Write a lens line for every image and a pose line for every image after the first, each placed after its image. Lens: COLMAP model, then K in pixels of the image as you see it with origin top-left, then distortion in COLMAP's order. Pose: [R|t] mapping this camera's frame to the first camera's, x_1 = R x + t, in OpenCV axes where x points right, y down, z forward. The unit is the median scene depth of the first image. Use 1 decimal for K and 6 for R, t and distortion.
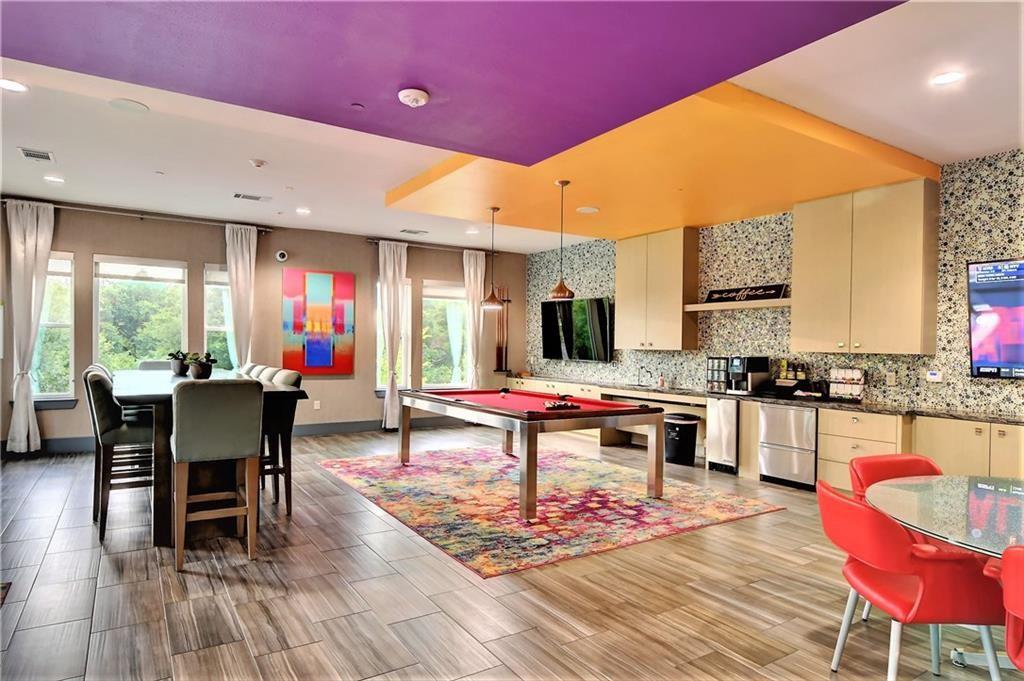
lens RADIAL K [[599.6, 0, 514.4], [0, 599.6, 344.2], [0, 0, 1]] dist [-0.005154, -0.001910]
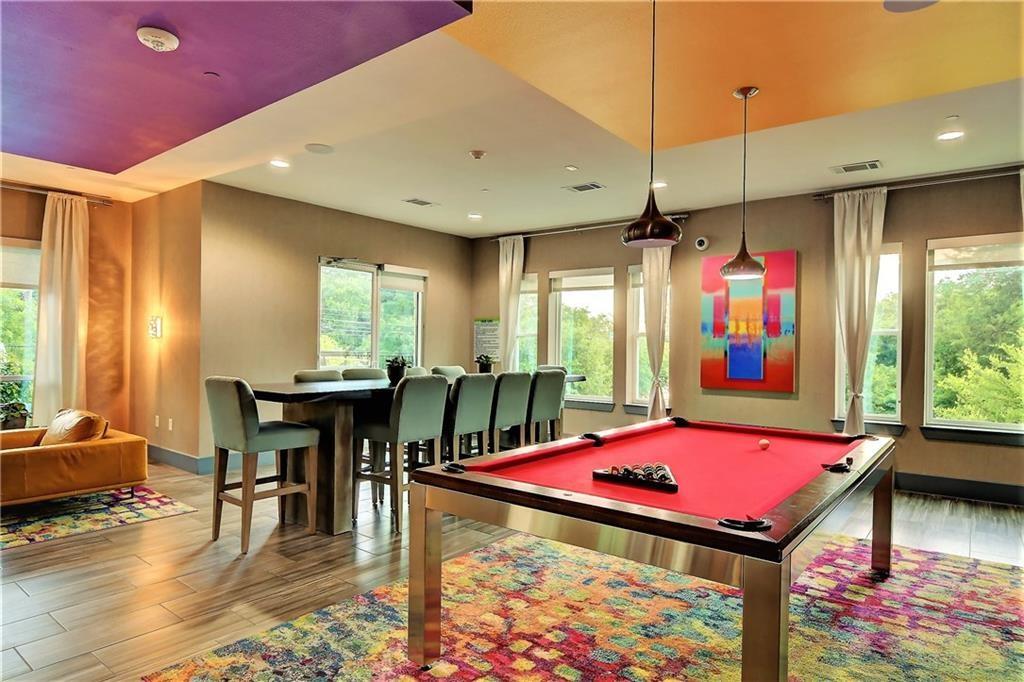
lens RADIAL K [[599.6, 0, 513.5], [0, 599.6, 345.6], [0, 0, 1]] dist [-0.005154, -0.001910]
pose [[0.328771, -0.012657, -0.944325, 0.305168], [-0.004824, 0.999875, -0.015082, 0.007090], [0.944397, 0.009514, 0.328669, 0.482874]]
